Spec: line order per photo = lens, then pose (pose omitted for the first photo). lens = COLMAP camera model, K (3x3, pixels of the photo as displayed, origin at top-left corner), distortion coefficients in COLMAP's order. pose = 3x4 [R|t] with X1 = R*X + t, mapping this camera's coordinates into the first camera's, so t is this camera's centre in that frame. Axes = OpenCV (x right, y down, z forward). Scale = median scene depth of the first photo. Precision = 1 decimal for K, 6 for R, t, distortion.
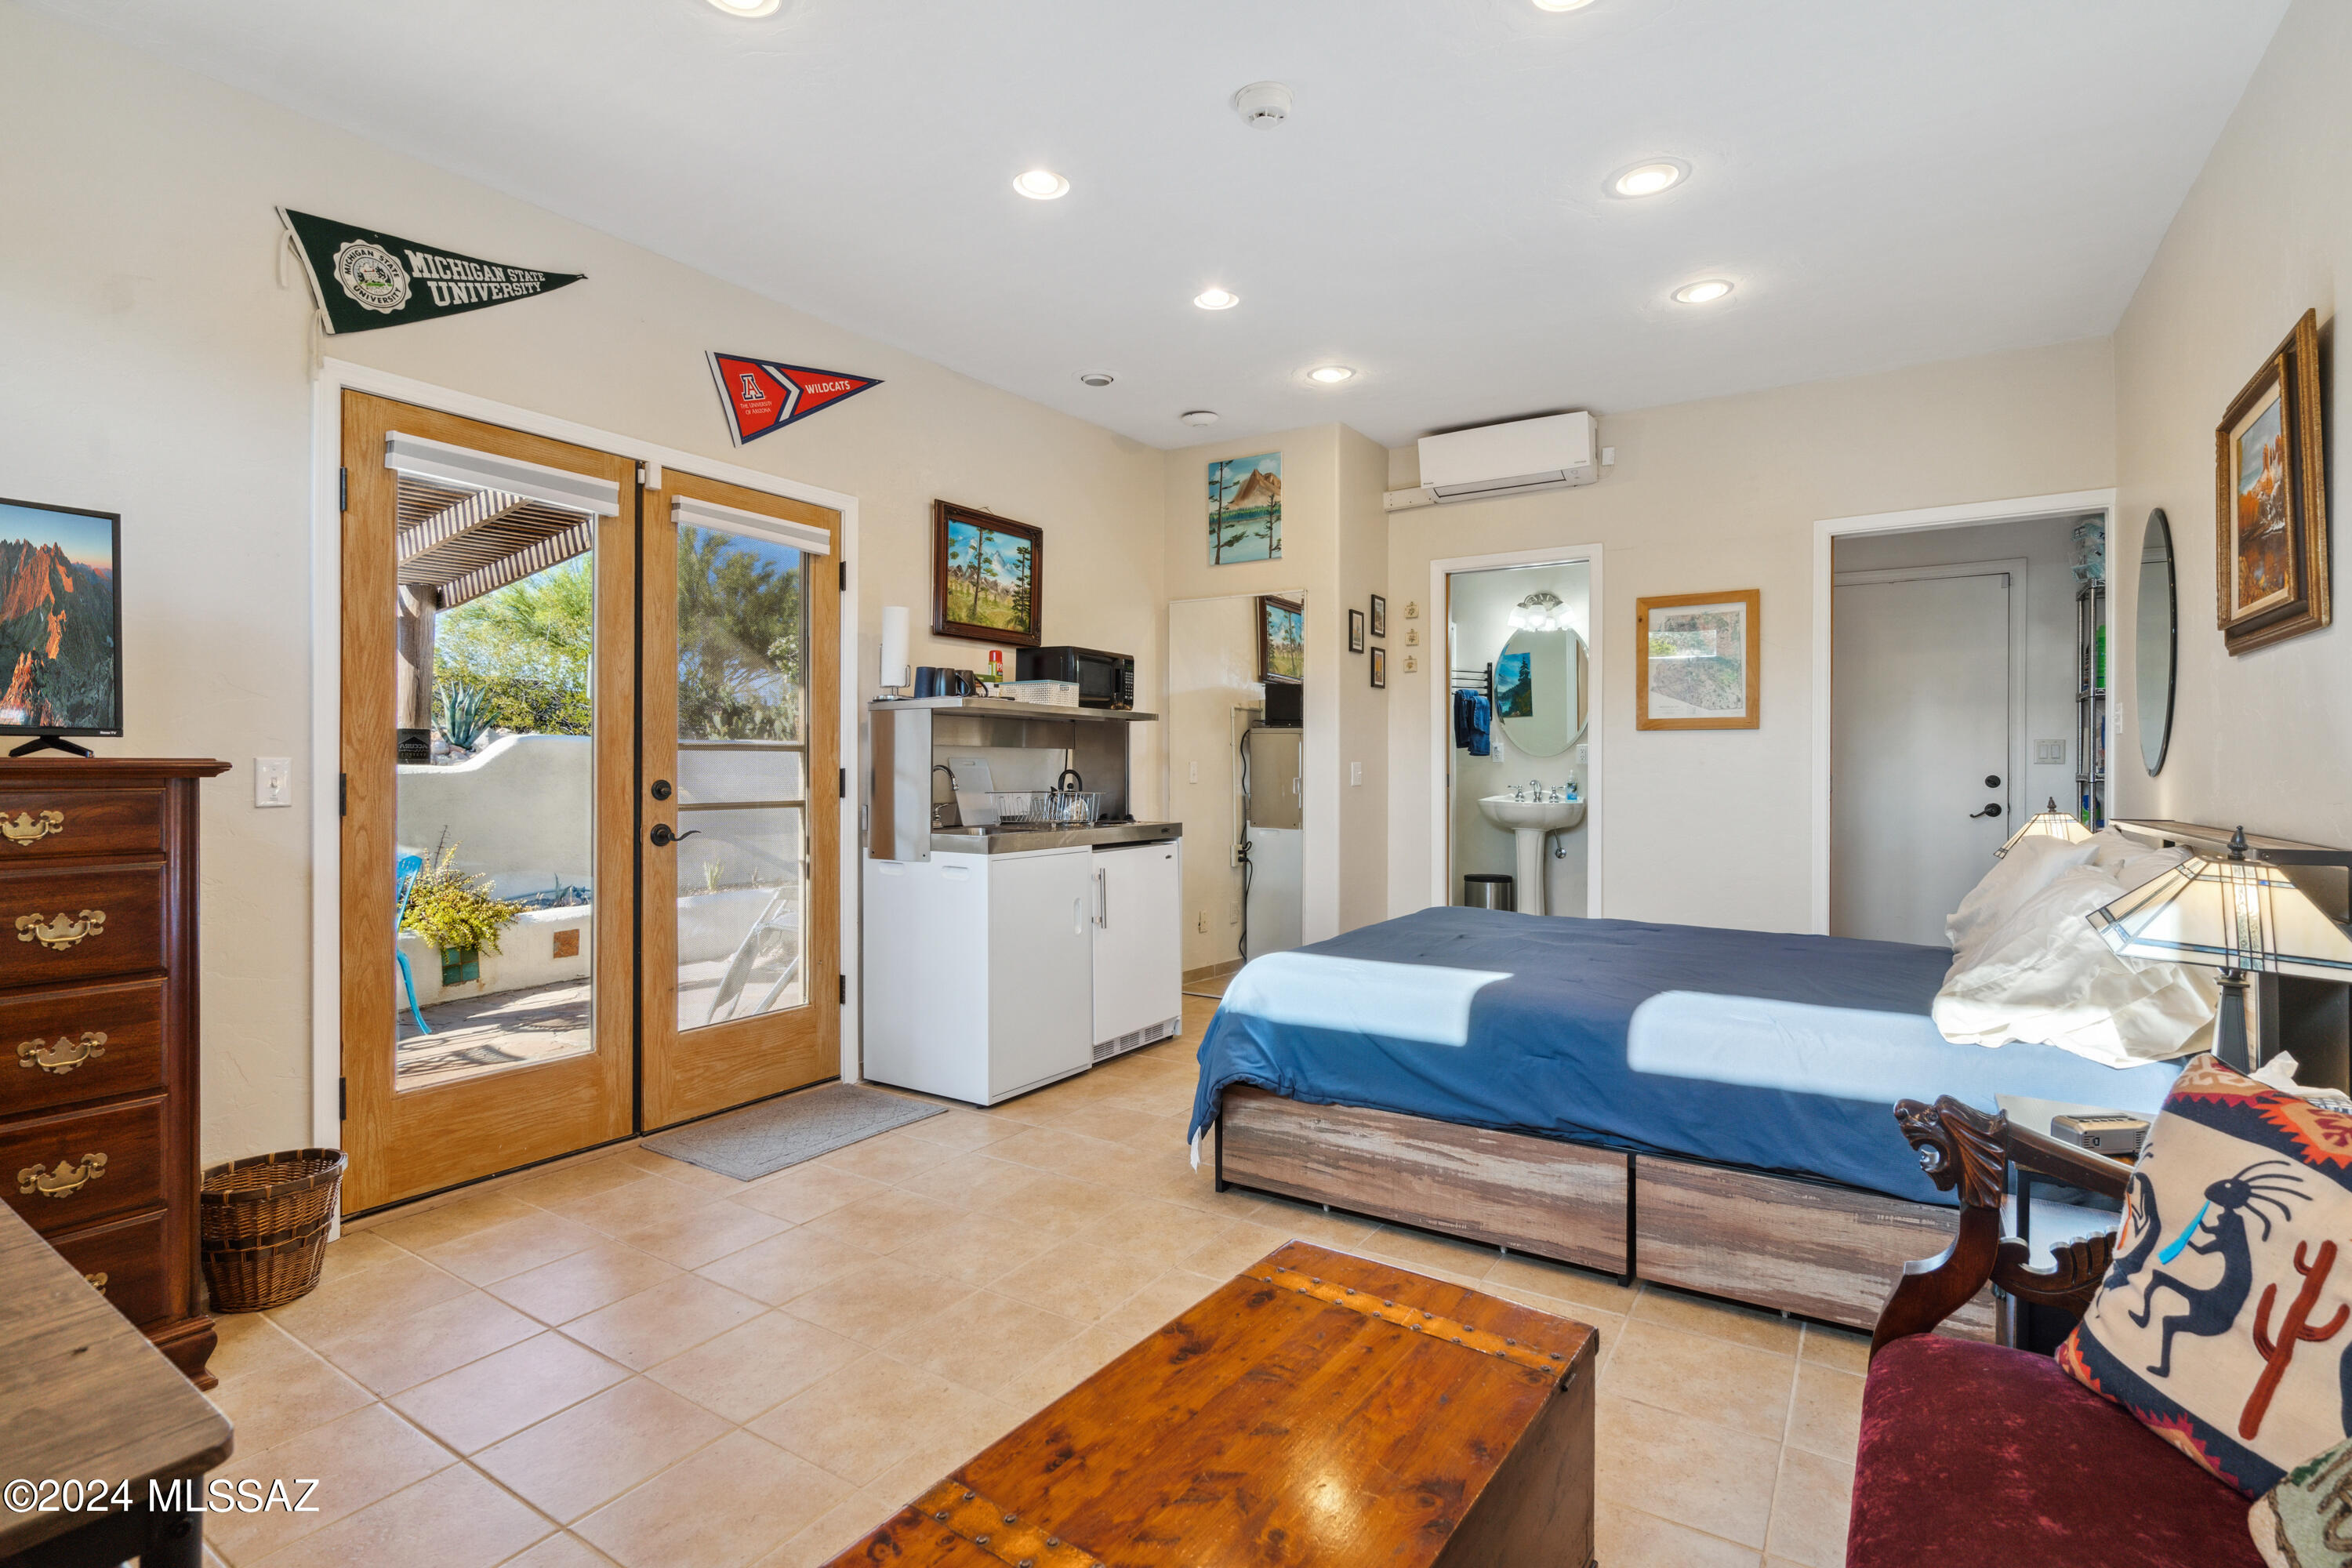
lens RADIAL K [[1099.5, 0, 1177.1], [0, 1099.5, 766.0], [0, 0, 1]] dist [-0.001997, 0.000158]
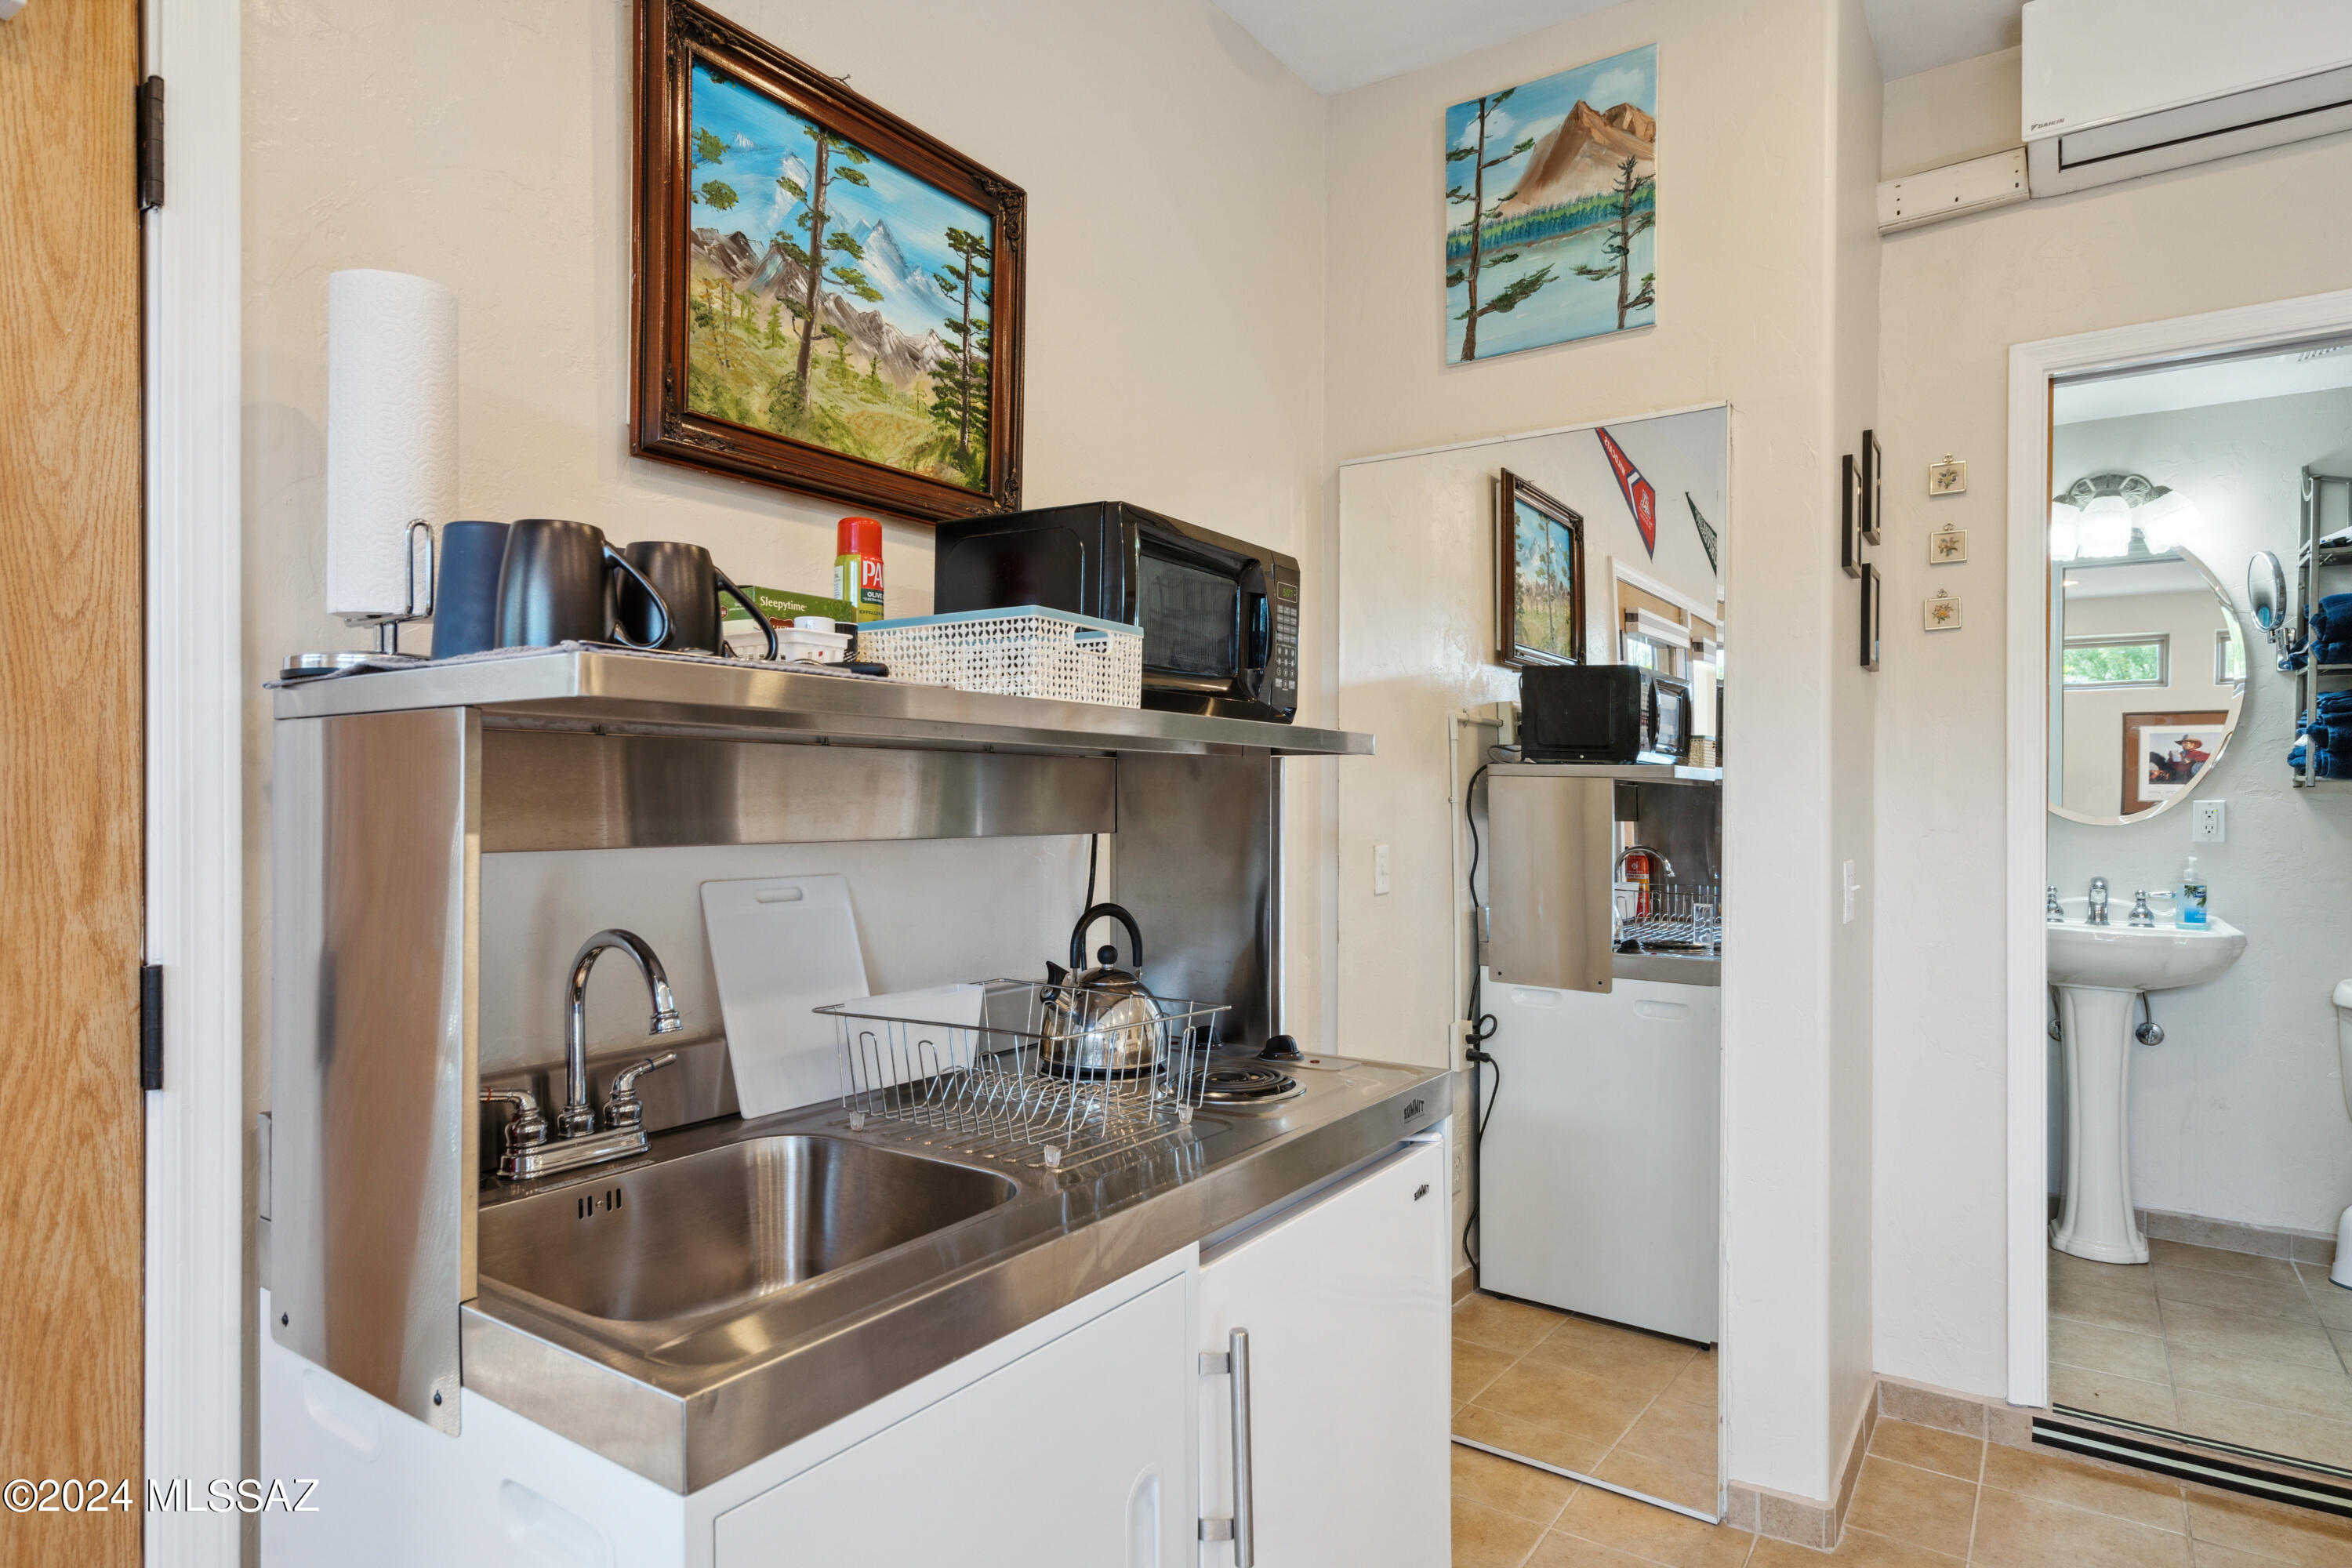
lens RADIAL K [[1305.7, 0, 1177.6], [0, 1305.7, 800.7], [0, 0, 1]] dist [0.003855, 0.000351]
pose [[0.999651, 0.002804, -0.026261, -0.067279], [-0.002658, 0.999981, 0.005568, -0.030190], [0.026276, -0.005496, 0.999640, 0.623718]]
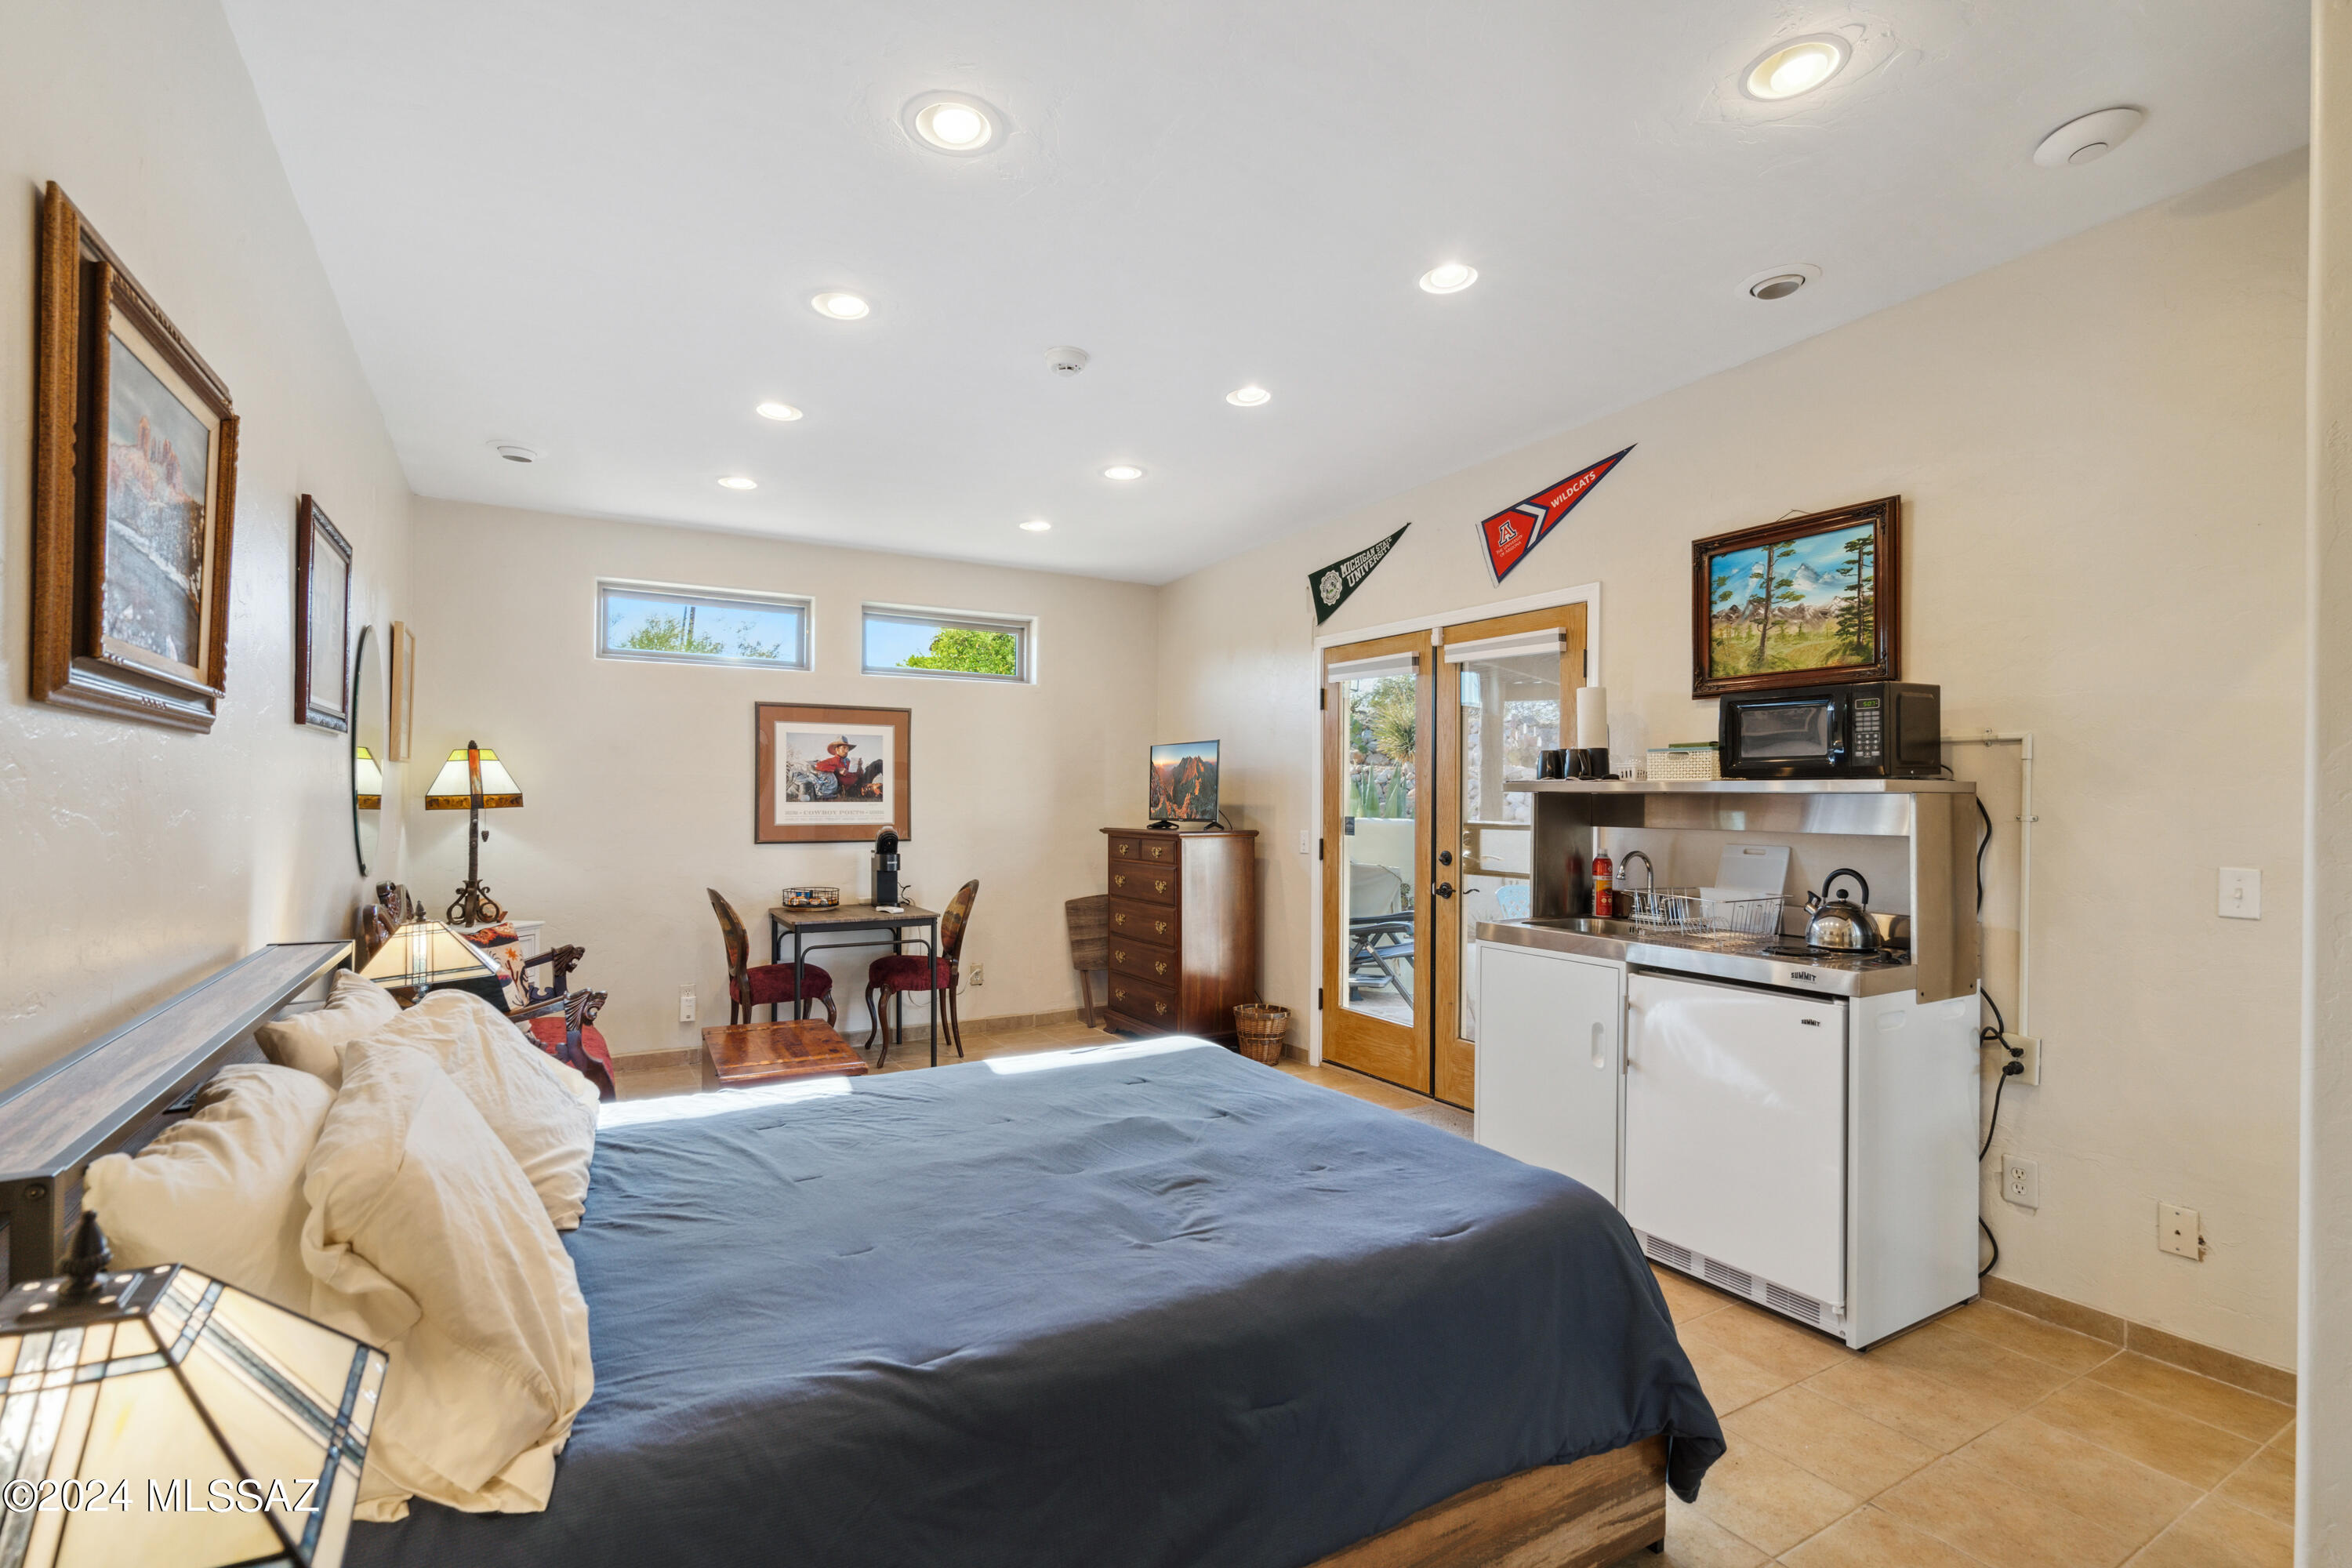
lens RADIAL K [[1063.4, 0, 1167.3], [0, 1063.4, 794.8], [0, 0, 1]] dist [-0.008470, 0.000443]
pose [[-0.439446, -0.007710, -0.898236, 0.655972], [-0.004566, 0.999969, -0.006349, -0.035396], [0.898257, 0.001311, -0.439468, 0.931422]]
